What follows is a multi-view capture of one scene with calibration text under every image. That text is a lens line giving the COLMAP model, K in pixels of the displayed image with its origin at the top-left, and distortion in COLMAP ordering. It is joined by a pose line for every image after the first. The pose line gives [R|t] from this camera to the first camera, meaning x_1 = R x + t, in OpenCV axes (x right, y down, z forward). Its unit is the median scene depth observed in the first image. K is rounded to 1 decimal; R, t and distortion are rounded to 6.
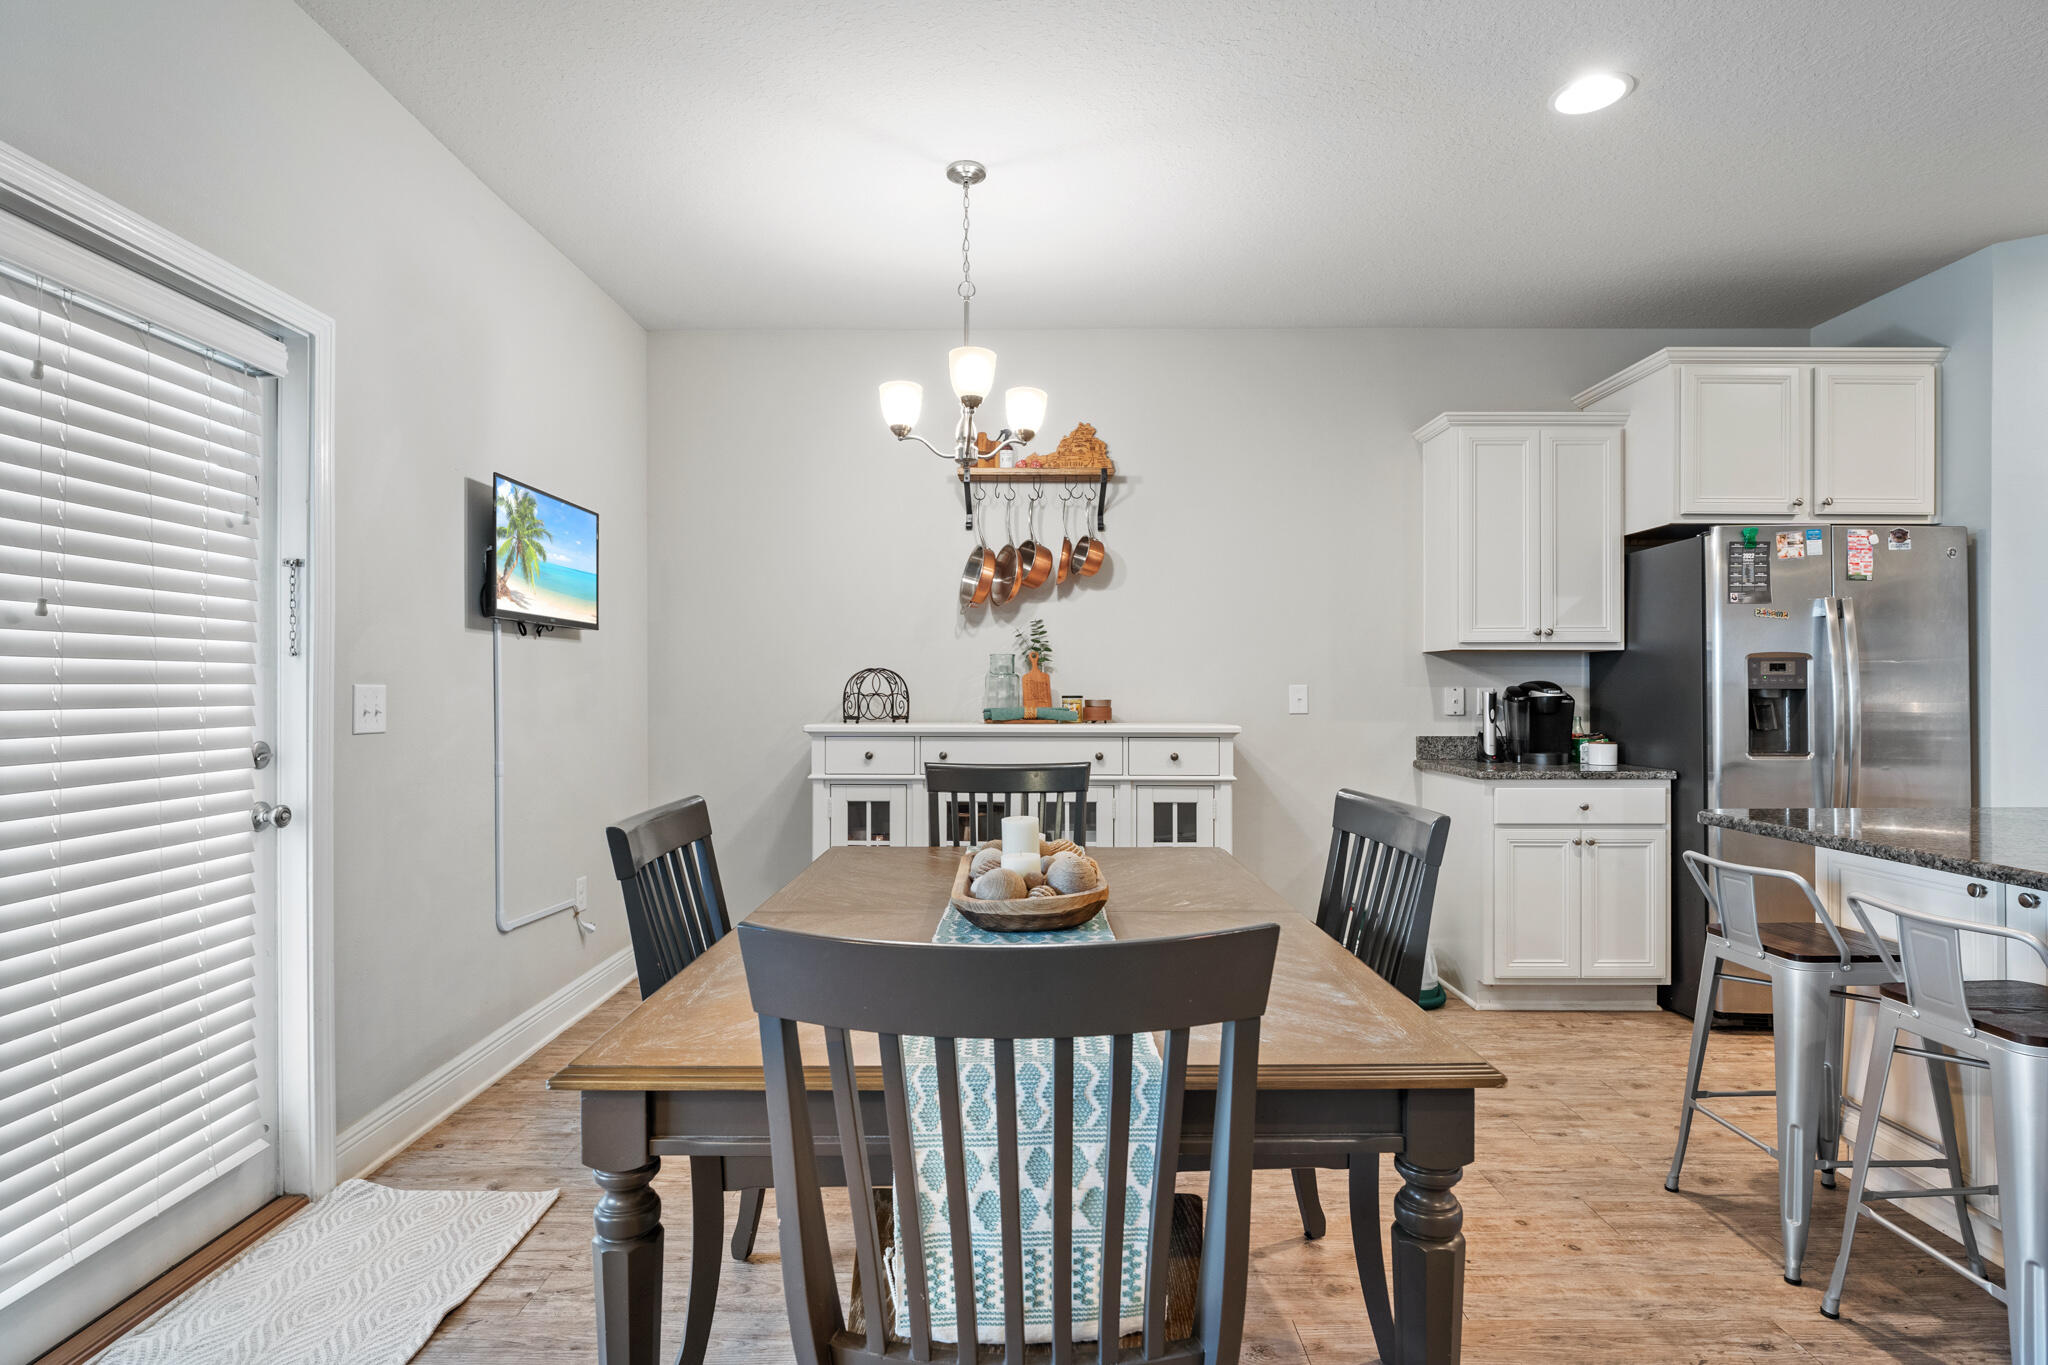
lens RADIAL K [[1016.2, 0, 1020.2], [0, 1016.2, 685.5], [0, 0, 1]] dist [-0.004296, -0.001759]
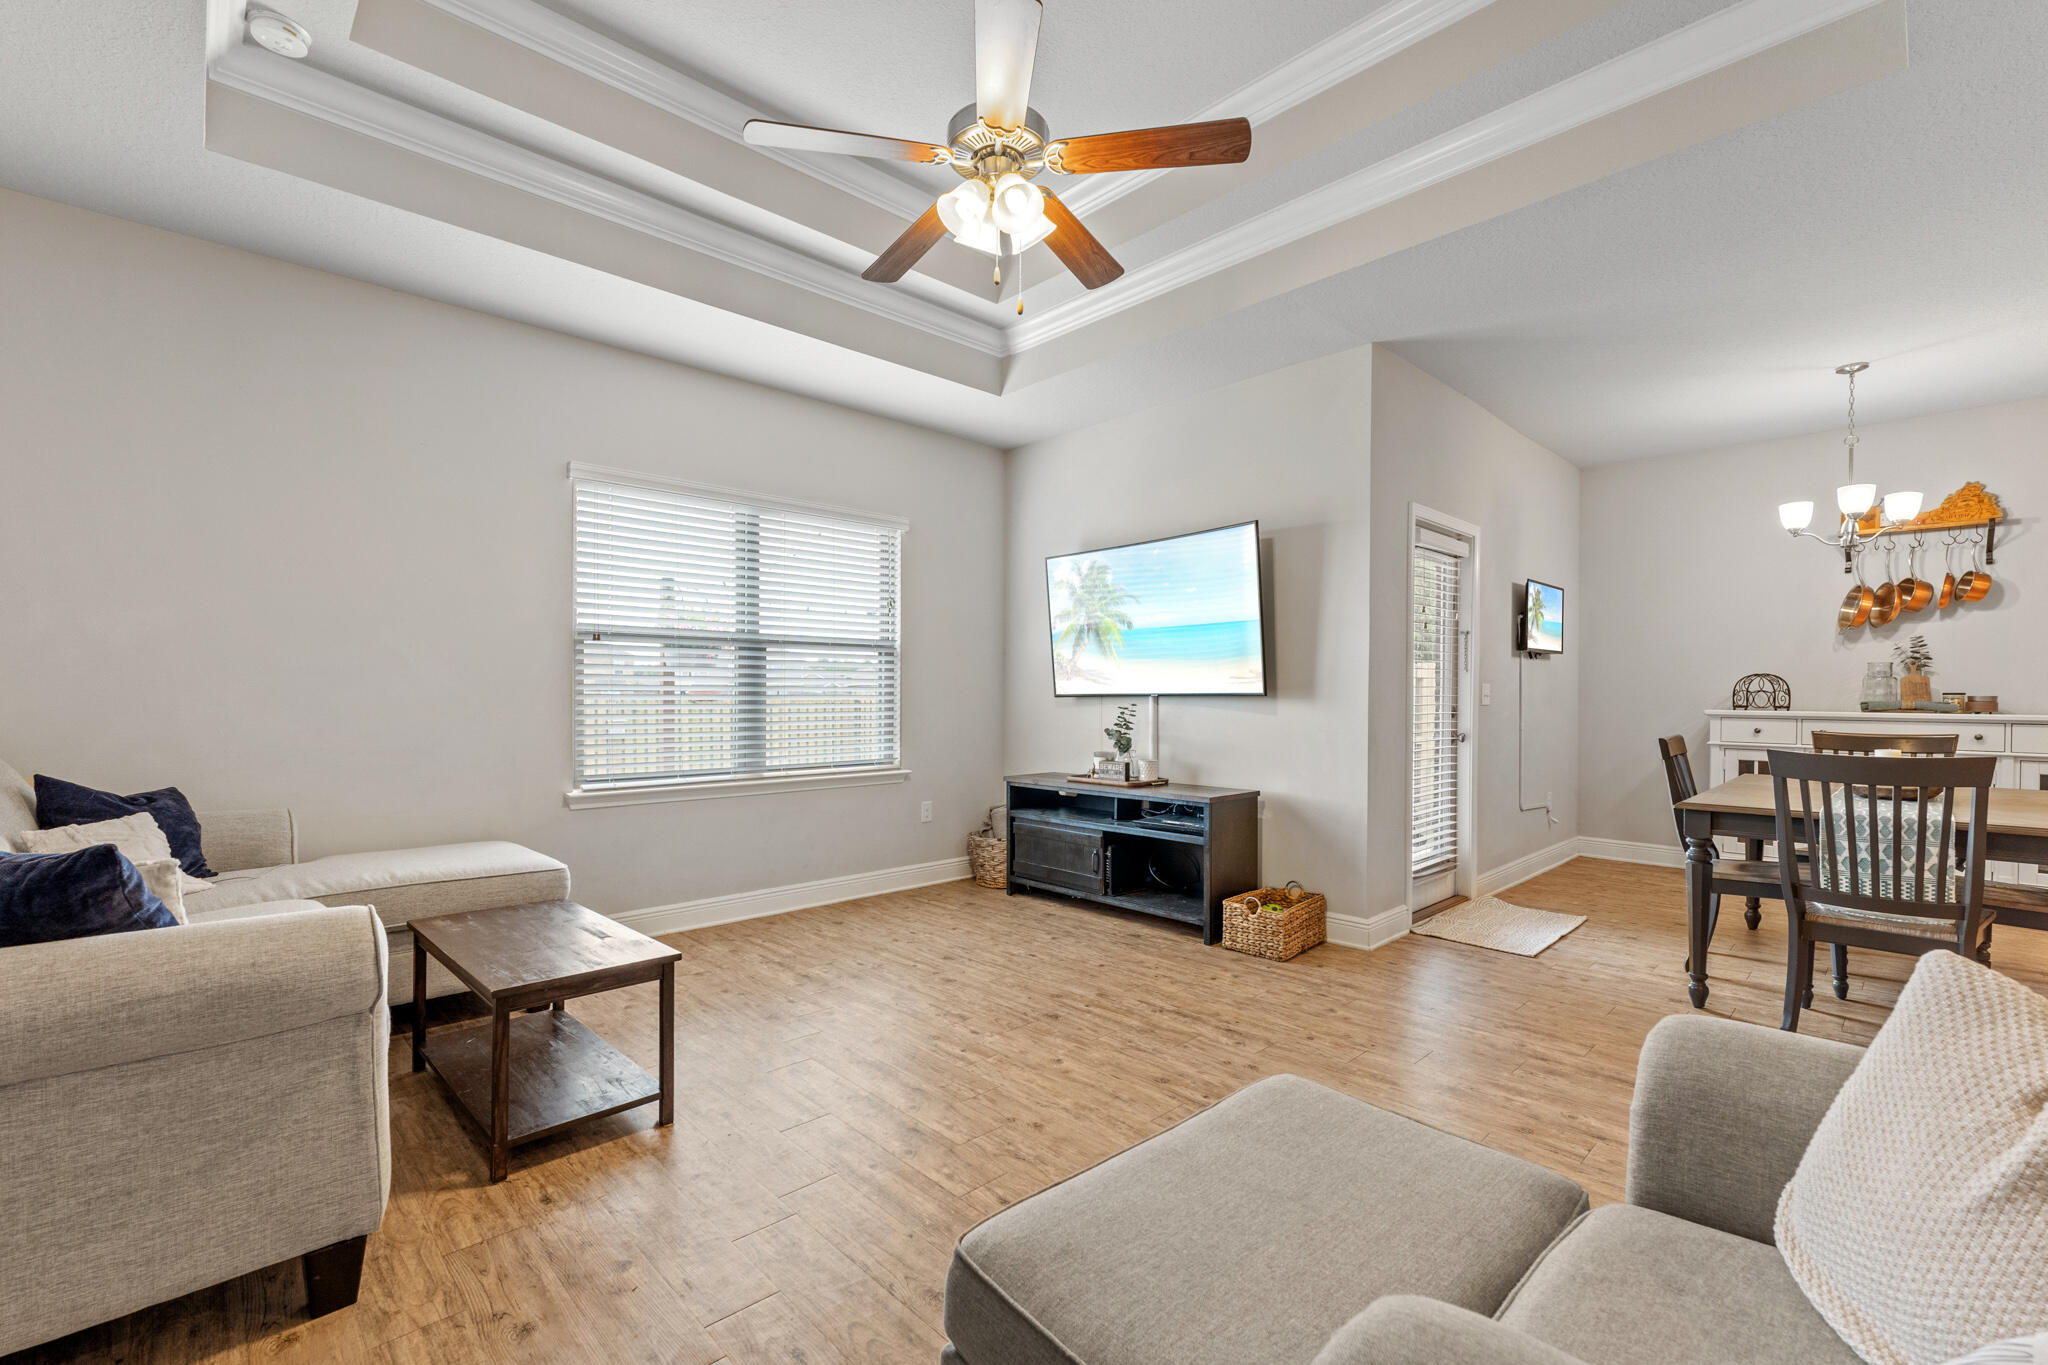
lens RADIAL K [[879.0, 0, 1014.3], [0, 879.0, 704.5], [0, 0, 1]] dist [-0.001446, 0.000230]
pose [[0.696407, 0.012319, -0.717541, 0.020868], [-0.002079, 0.999883, 0.015148, 0.011243], [0.717644, -0.009058, 0.696351, -0.709471]]
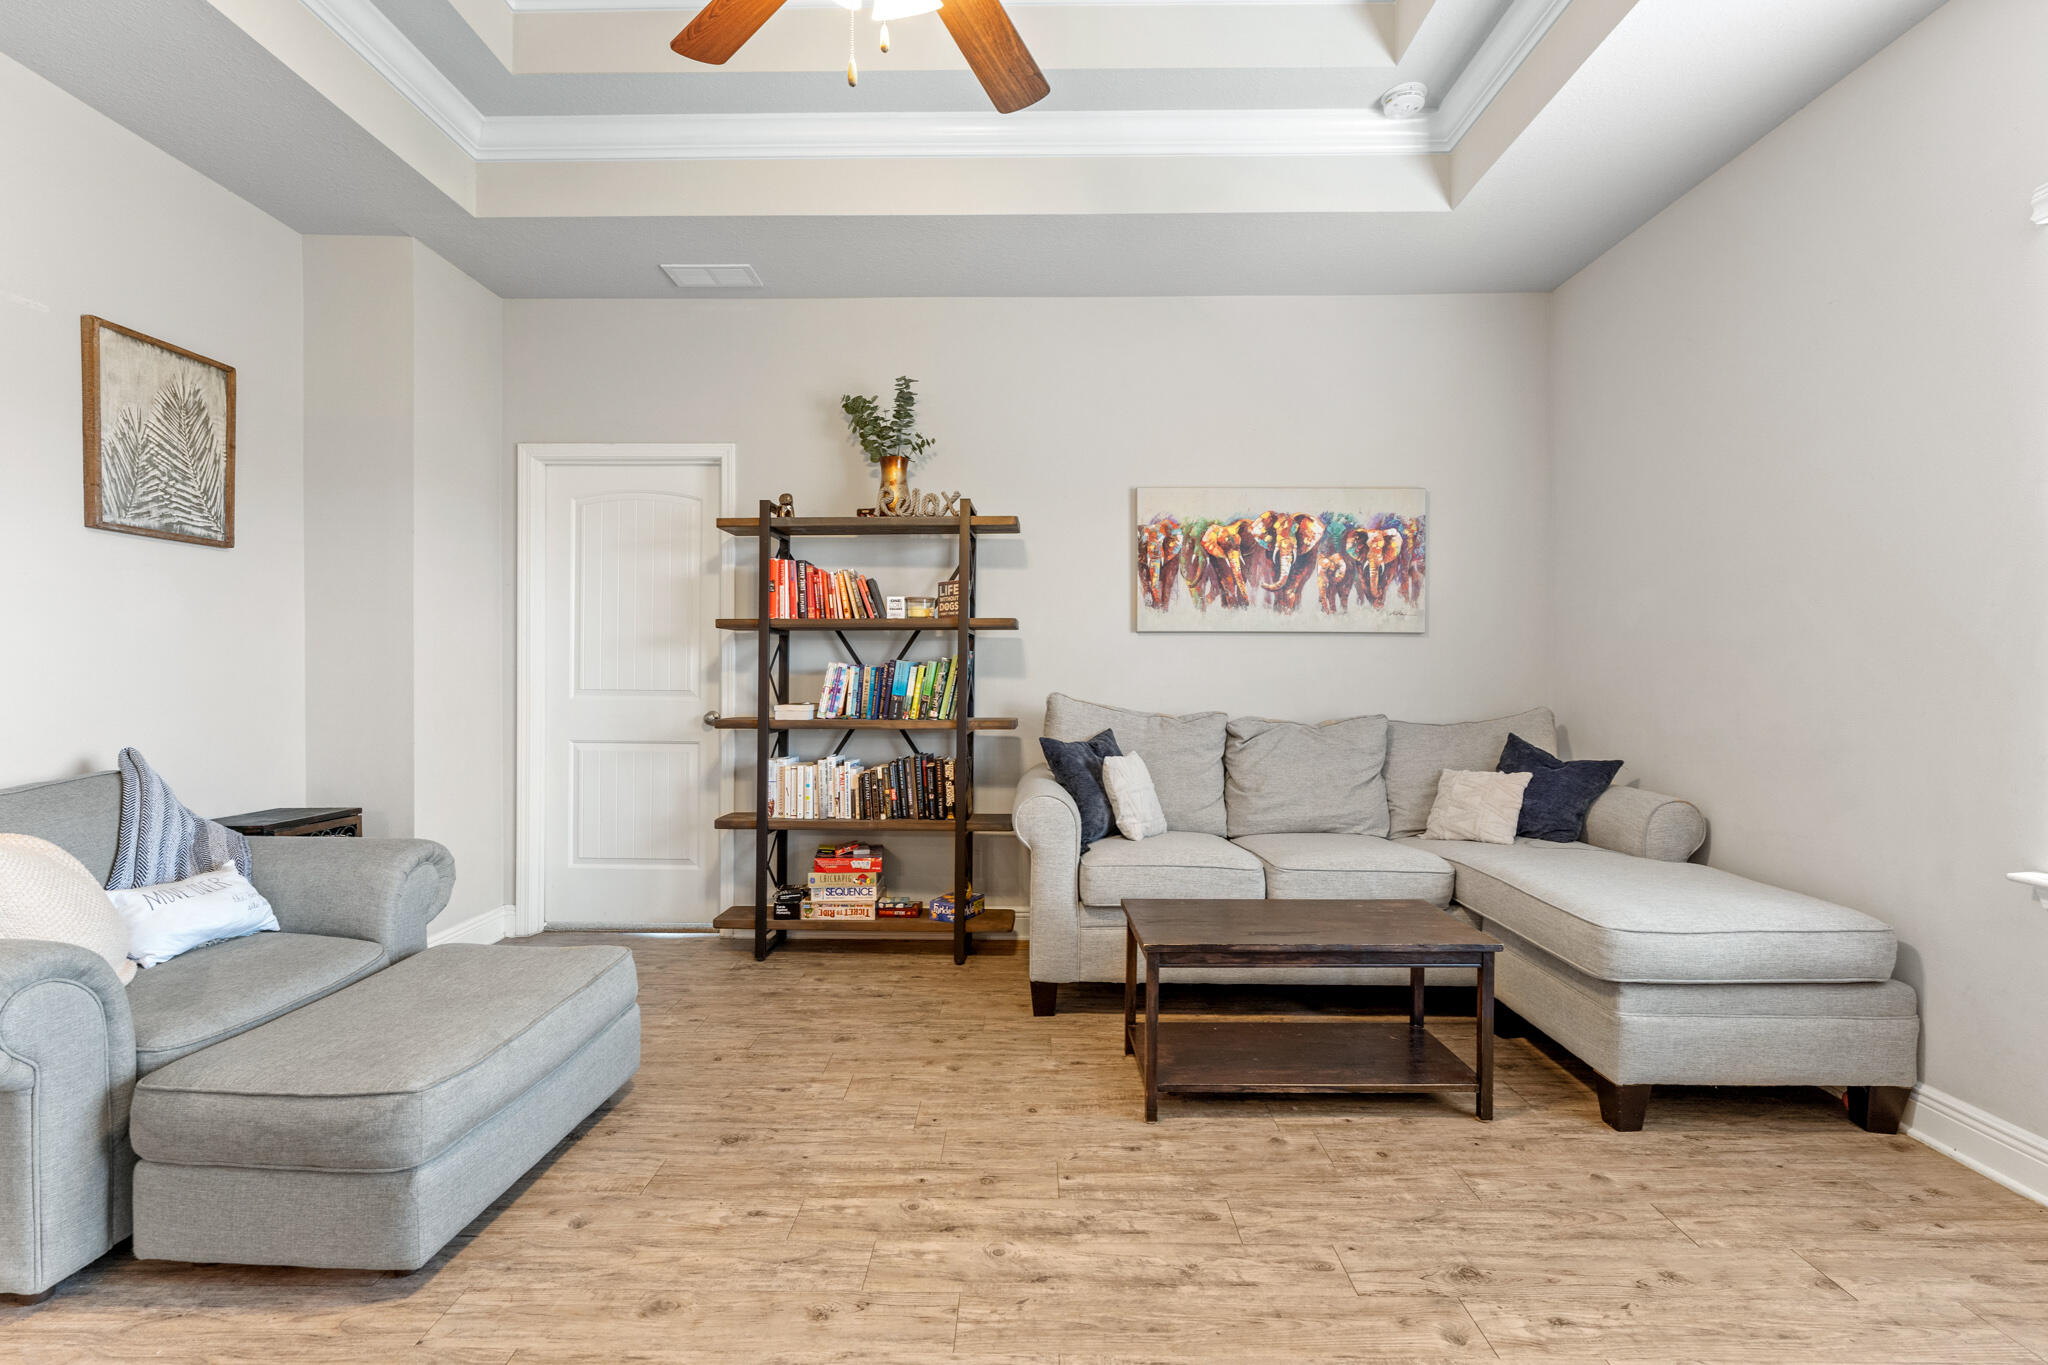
lens RADIAL K [[937.8, 0, 1024.0], [0, 937.8, 682.5], [0, 0, 1]] dist [0.000565, 0.000036]
pose [[-0.999998, -0.000792, -0.001885, -0.474524], [-0.000801, 0.999987, 0.005090, 0.020584], [0.001881, 0.005092, -0.999985, 0.118837]]
